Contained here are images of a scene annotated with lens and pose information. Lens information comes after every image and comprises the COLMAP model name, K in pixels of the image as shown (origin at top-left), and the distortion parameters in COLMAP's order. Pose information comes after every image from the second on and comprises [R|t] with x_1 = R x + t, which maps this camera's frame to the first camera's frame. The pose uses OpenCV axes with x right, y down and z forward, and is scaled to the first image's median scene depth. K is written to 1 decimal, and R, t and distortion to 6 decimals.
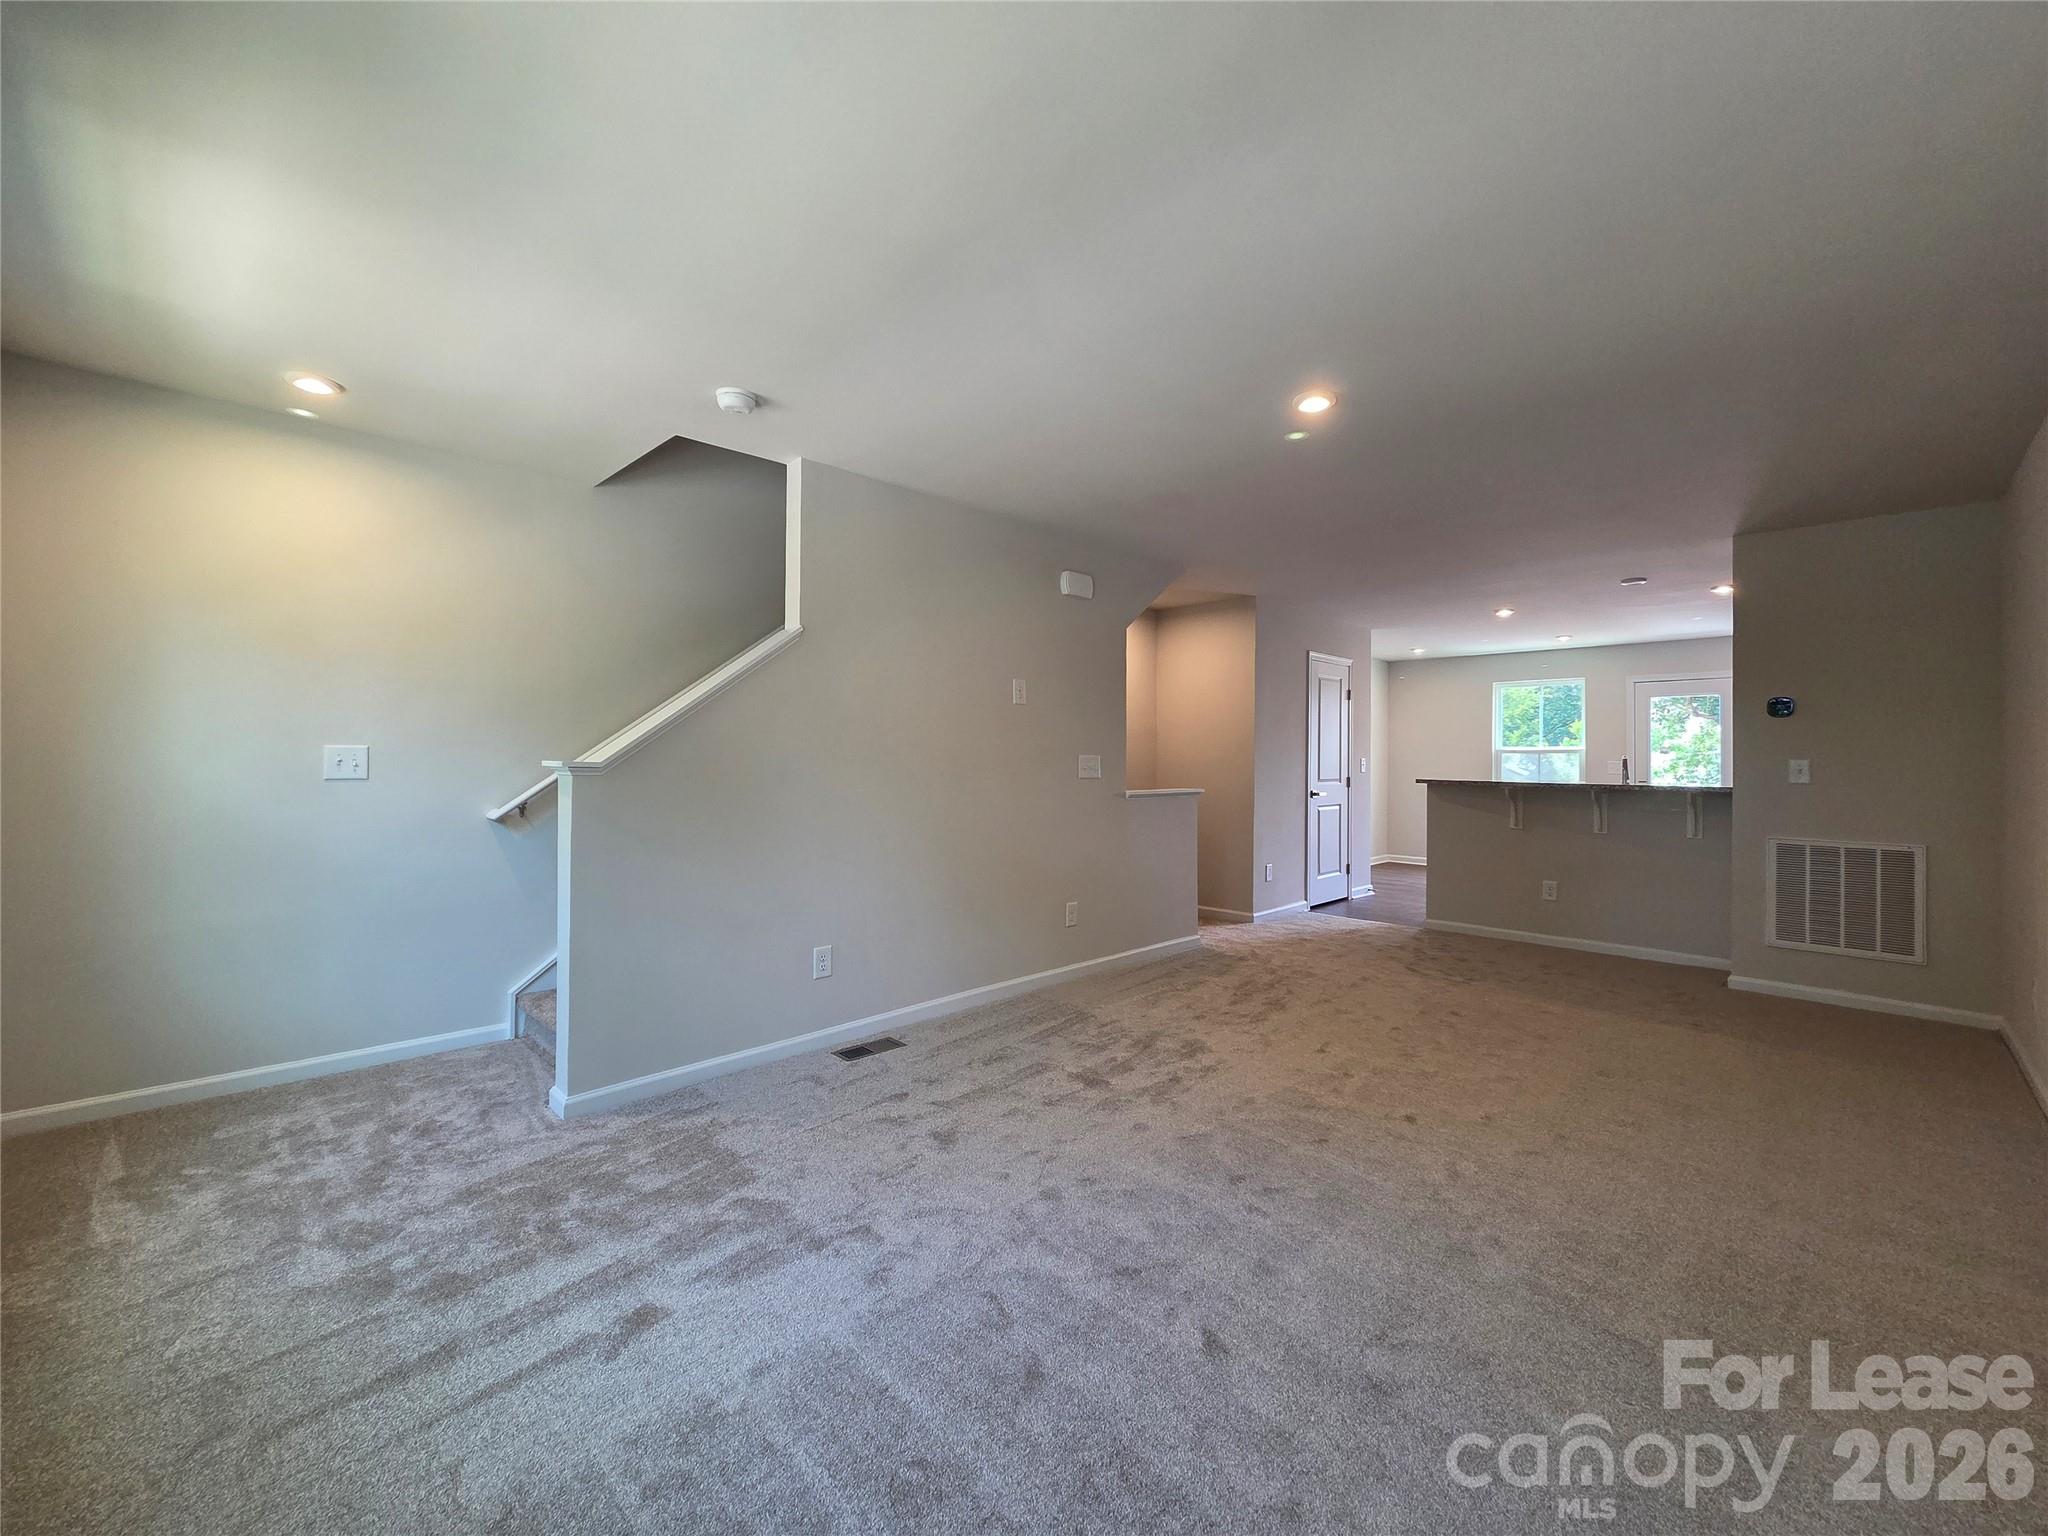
lens RADIAL K [[822.2, 0, 1030.3], [0, 822.2, 755.9], [0, 0, 1]] dist [-0.000489, -0.000038]
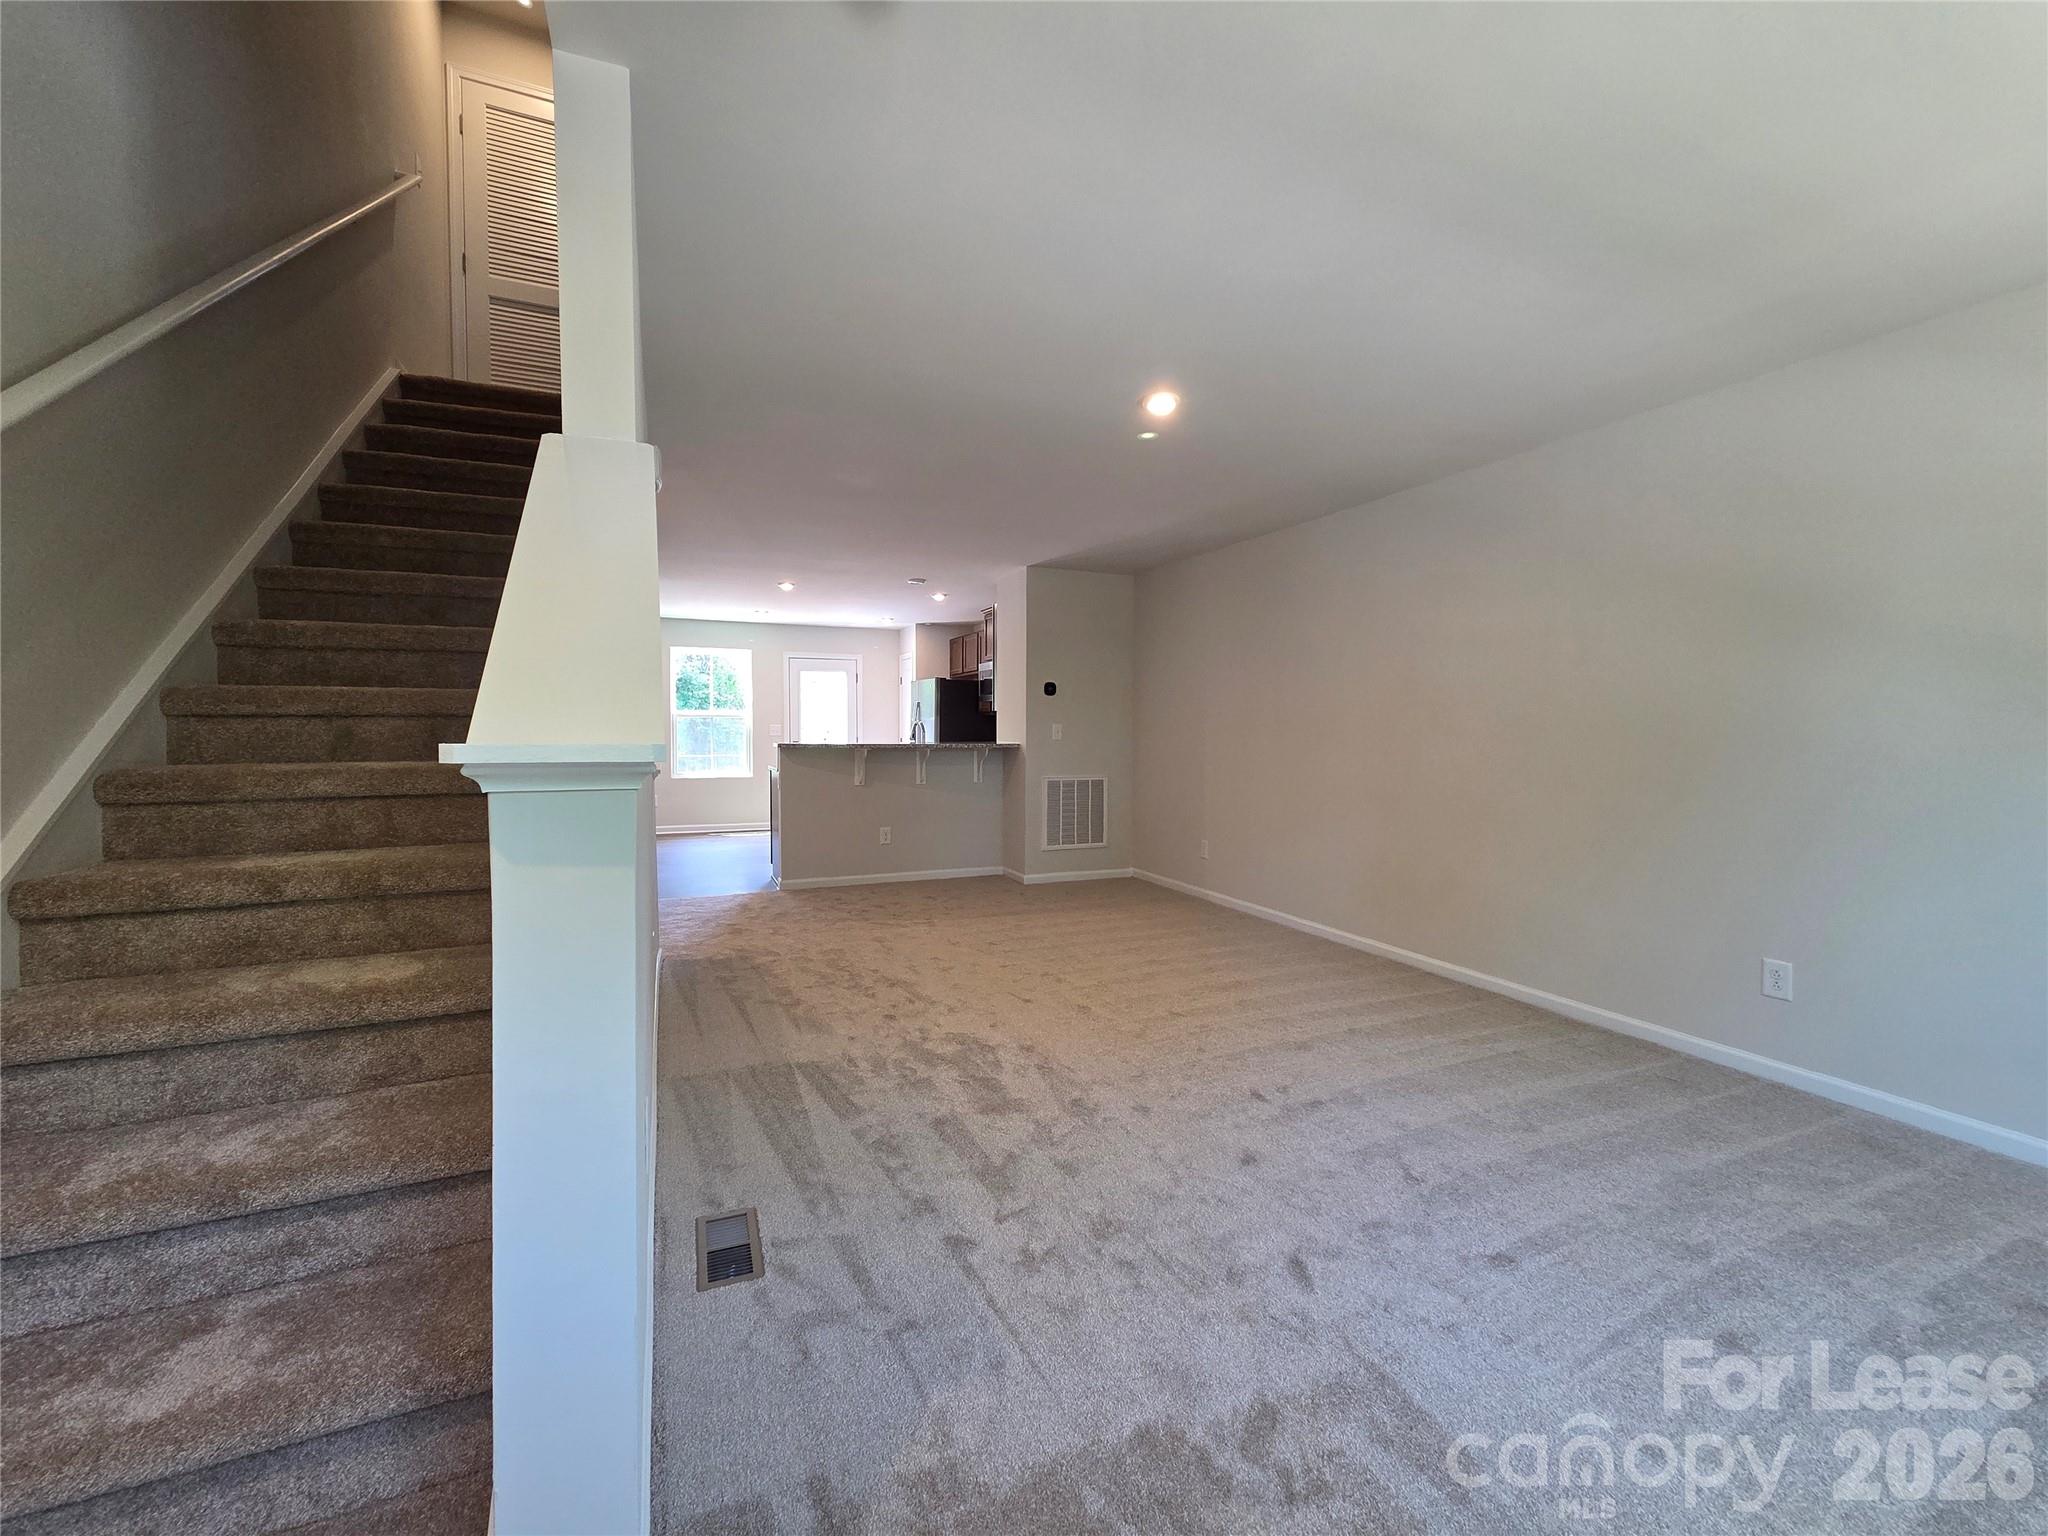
lens RADIAL K [[834.4, 0, 1031.6], [0, 834.4, 754.3], [0, 0, 1]] dist [0.001509, 0.000067]
pose [[0.367847, -0.035562, 0.929206, -0.582875], [-0.005765, 0.999162, 0.040522, -0.001913], [-0.929868, -0.020262, 0.367334, 0.556116]]
